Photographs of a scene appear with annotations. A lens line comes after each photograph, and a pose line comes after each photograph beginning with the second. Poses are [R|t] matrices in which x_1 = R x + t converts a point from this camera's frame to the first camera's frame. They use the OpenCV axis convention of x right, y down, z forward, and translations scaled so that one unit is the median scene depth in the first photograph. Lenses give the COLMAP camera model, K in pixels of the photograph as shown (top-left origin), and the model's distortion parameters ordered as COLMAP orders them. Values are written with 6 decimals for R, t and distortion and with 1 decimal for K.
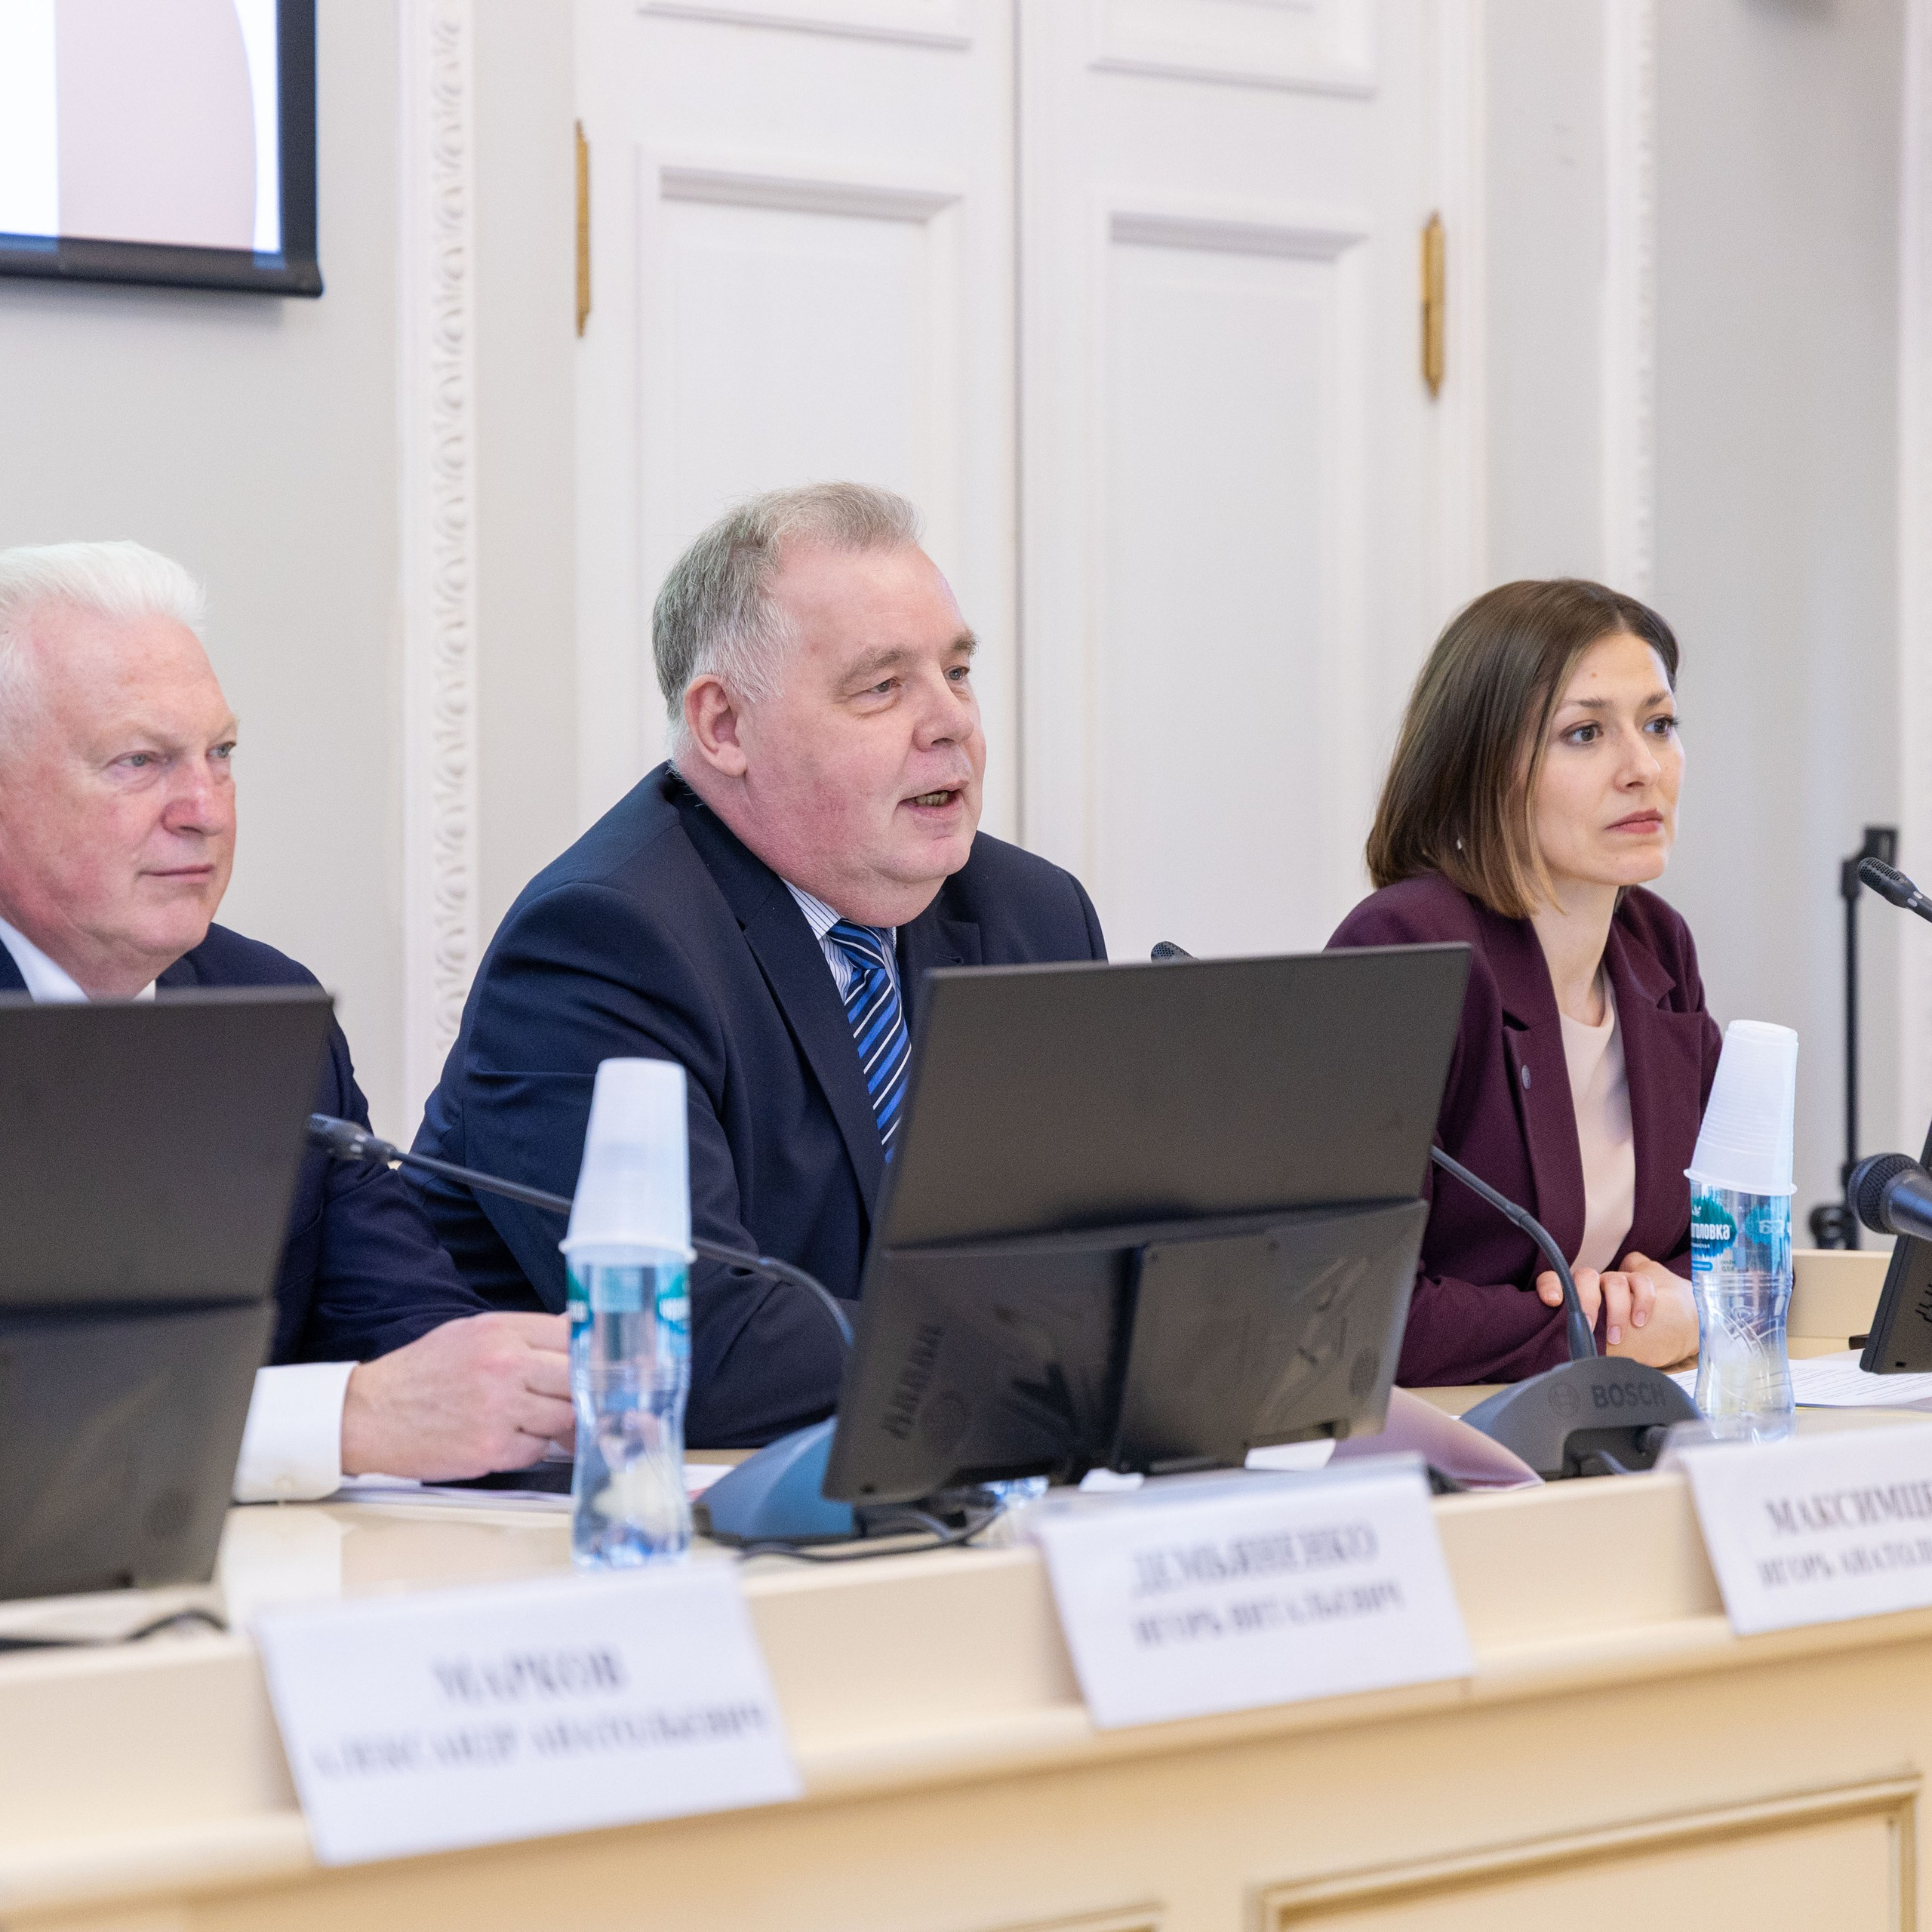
lens RADIAL K [[8556.5, 0, 1060.7], [0, 8556.5, 965.8], [0, 0, 1]] dist [0.037736, 0.191024]
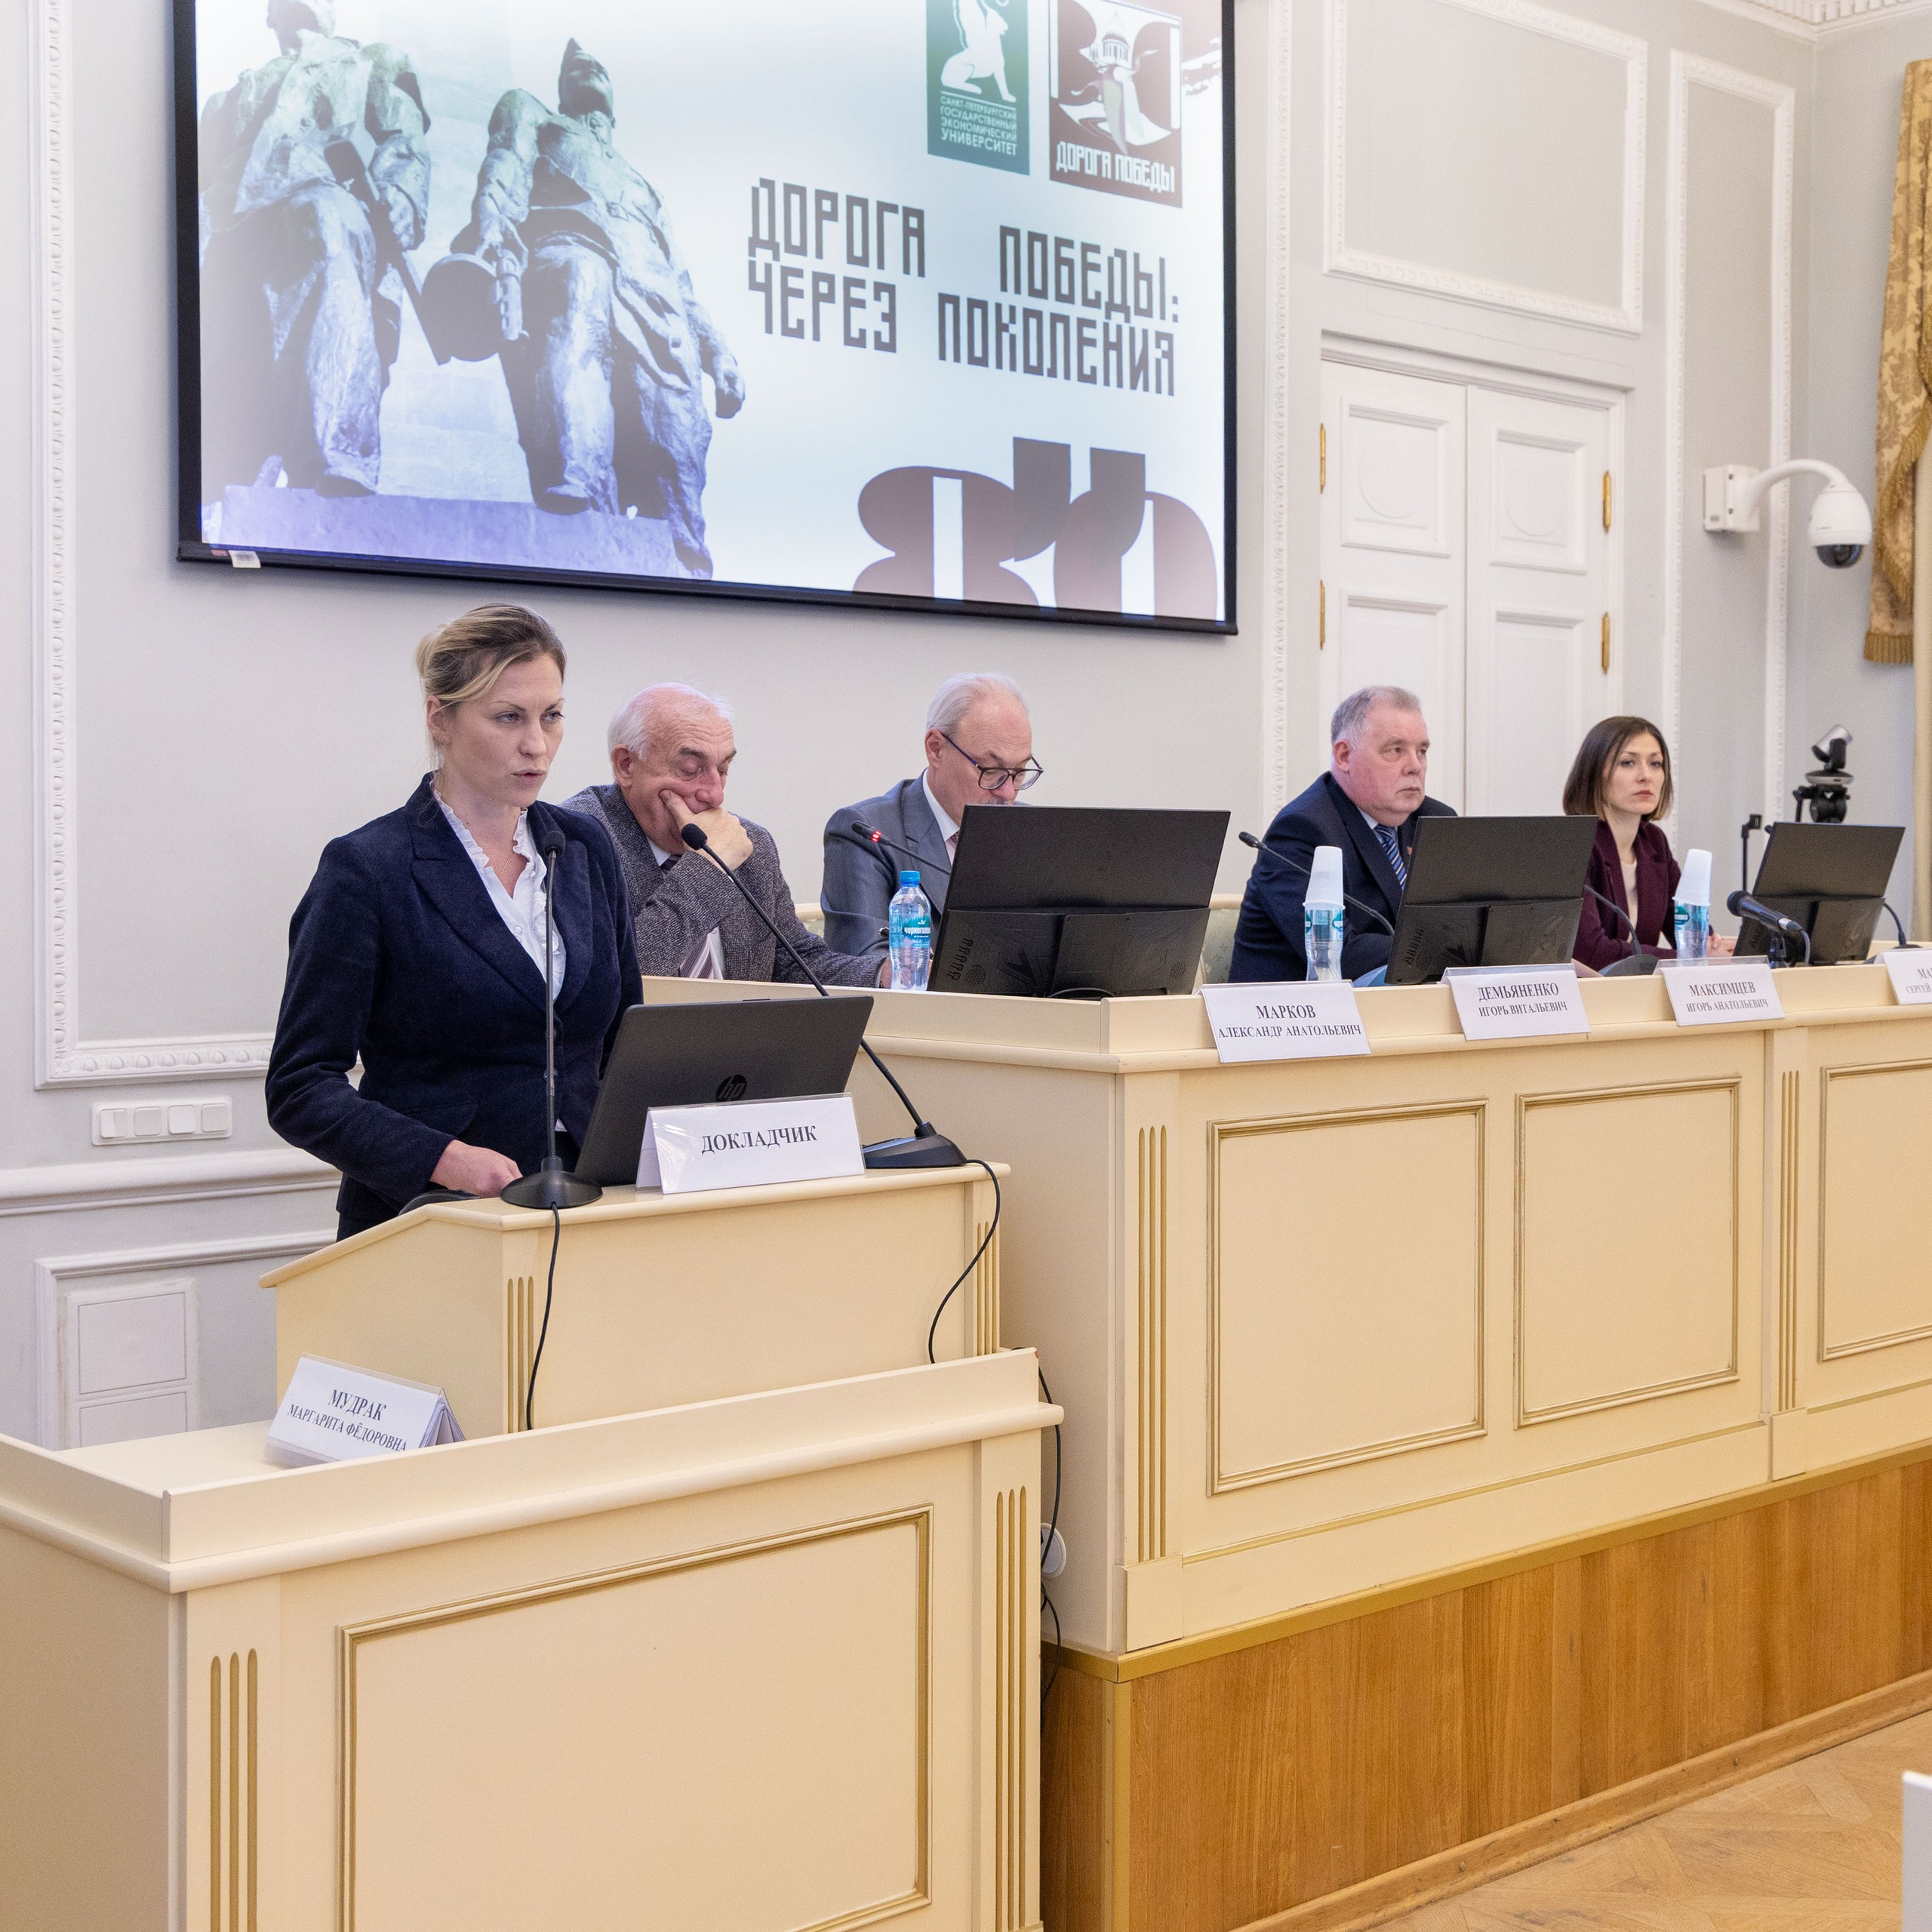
lens RADIAL K [[2832.1, 0, 957.9], [0, 2832.1, 900.2], [0, 0, 1]] dist [0.000935, 0.037006]
pose [[0.982301, 0.009139, -0.187088, 0.010593], [-0.009432, 0.999955, -0.000676, 0.027471], [0.187074, 0.002429, 0.982343, -0.050695]]
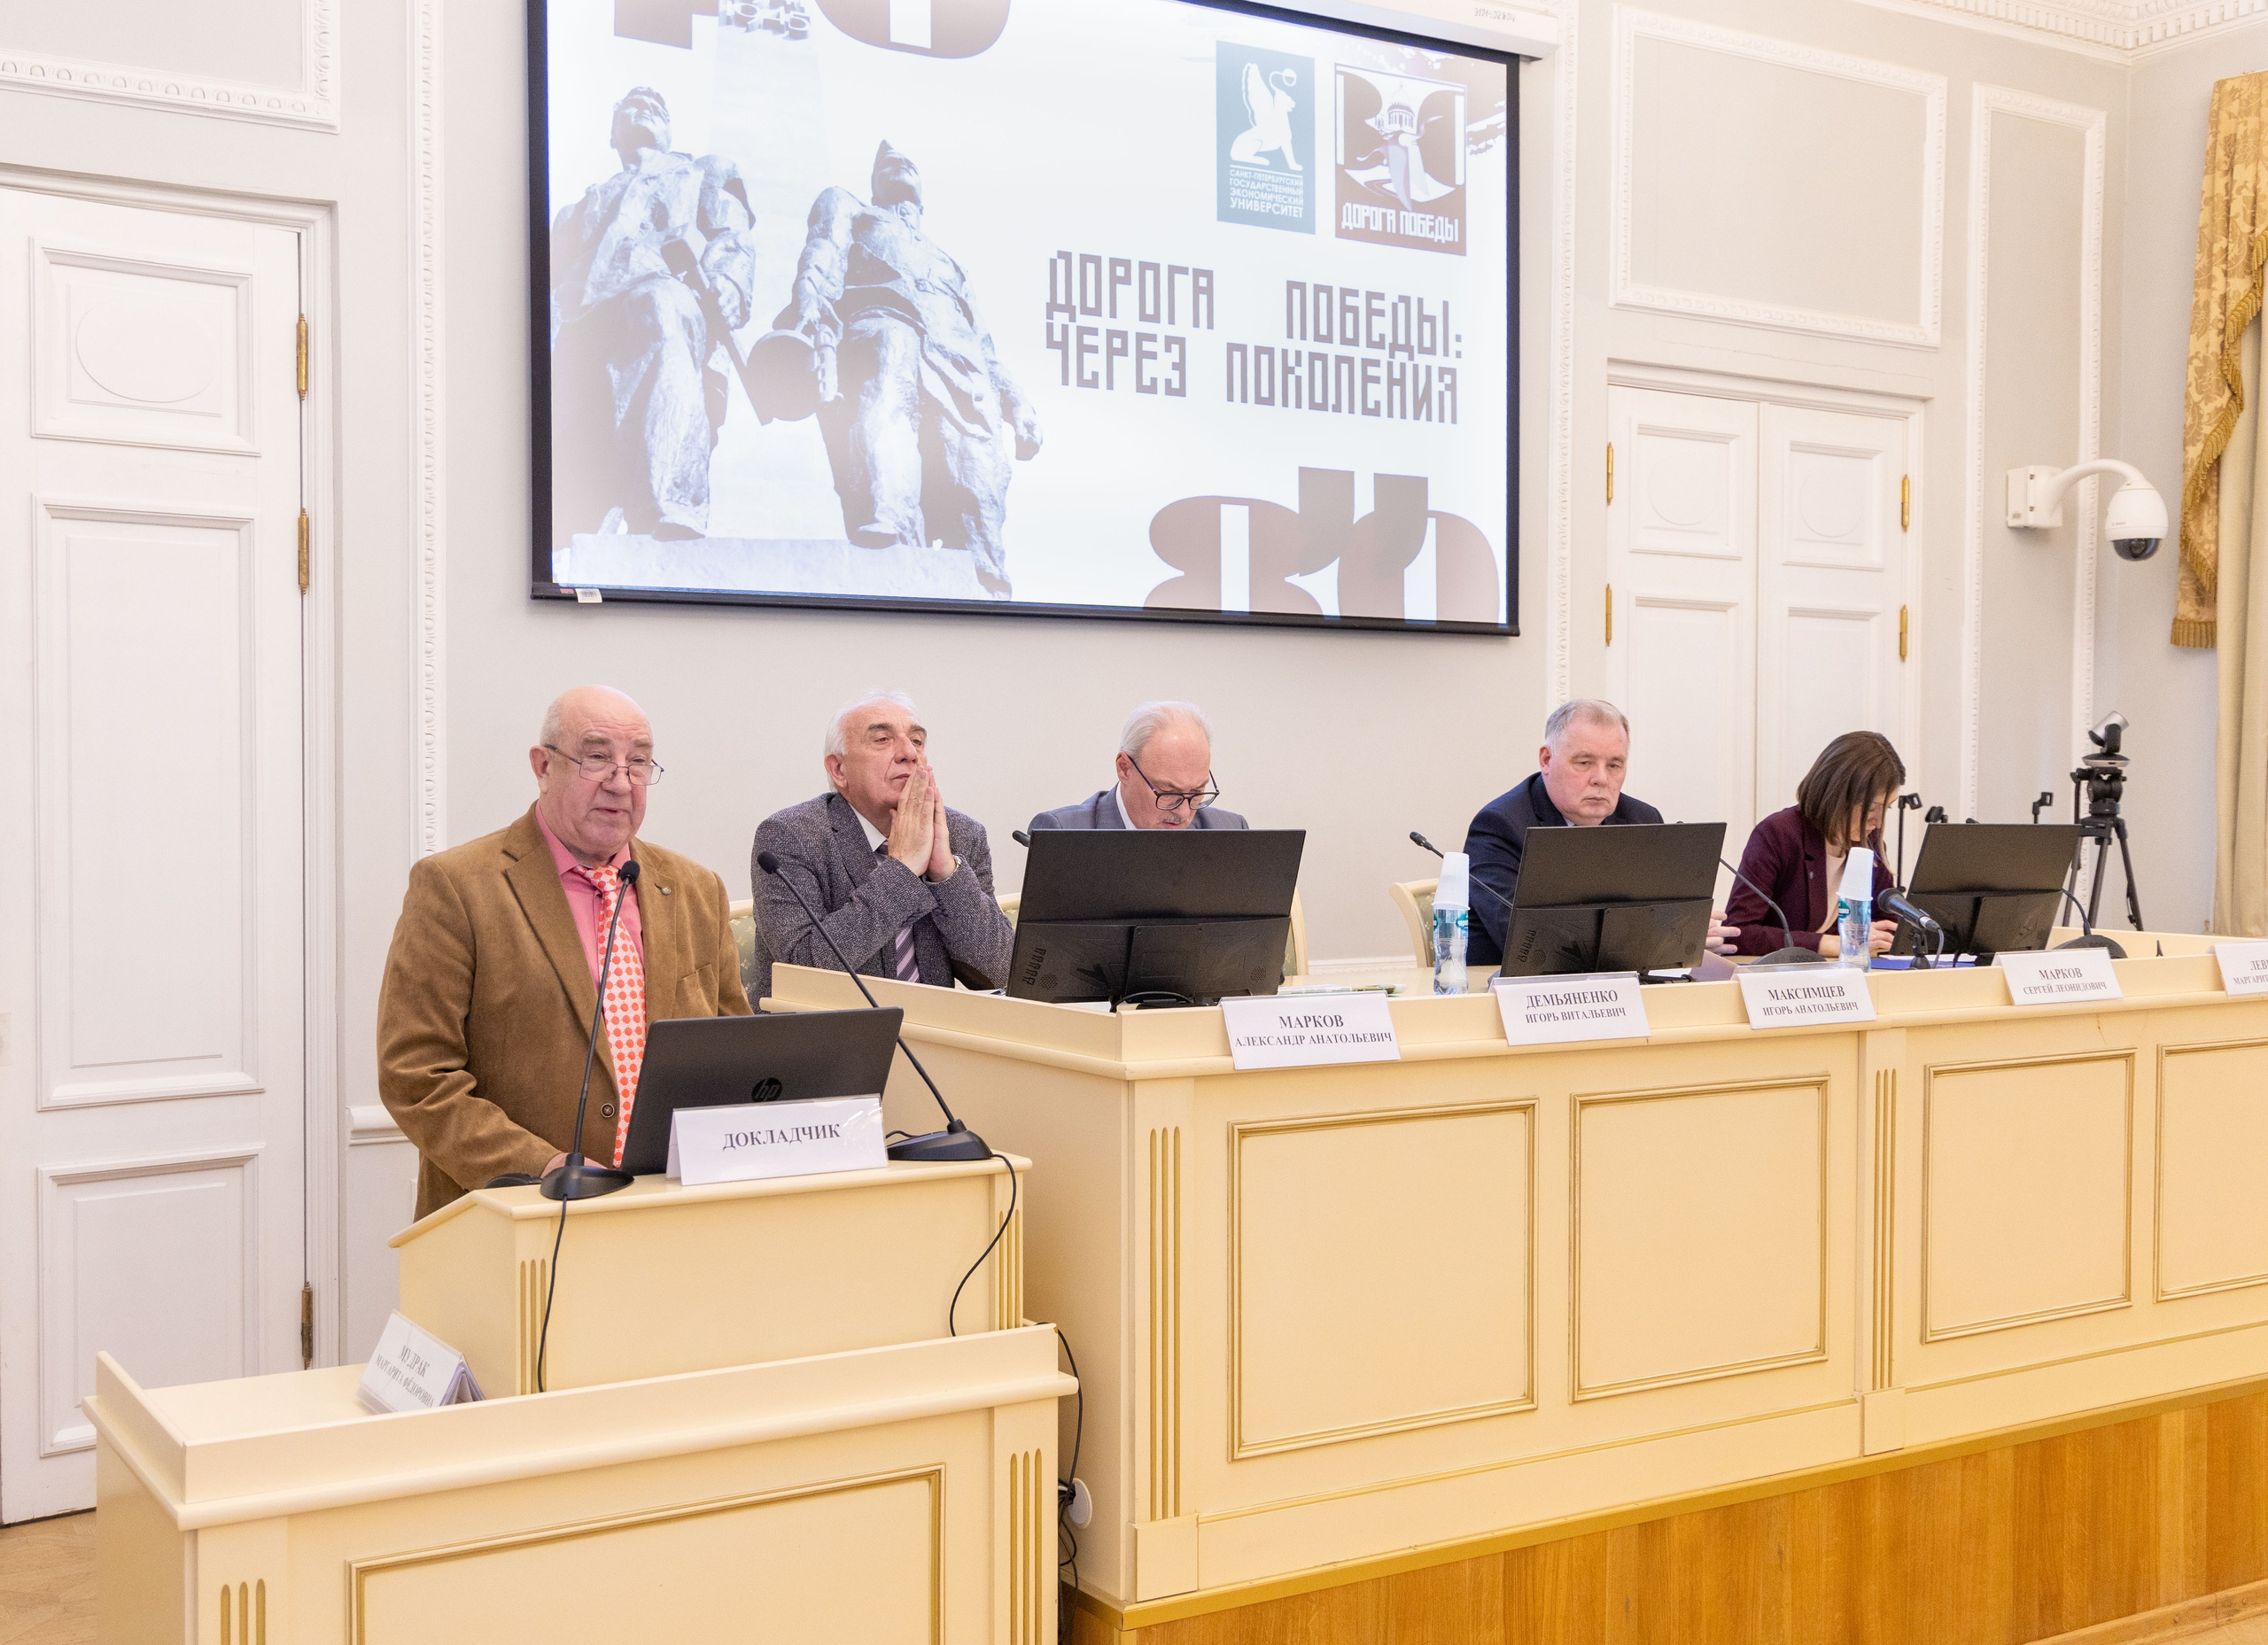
lens RADIAL K [[2402.9, 0, 1015.0], [0, 2402.9, 833.5], [0, 0, 1]] dist [0.003359, 0.007205]
pose [[0.924129, 0.014833, -0.381792, 0.132059], [-0.014289, 0.999889, 0.004260, 0.001524], [0.381813, 0.001519, 0.924238, 0.019514]]
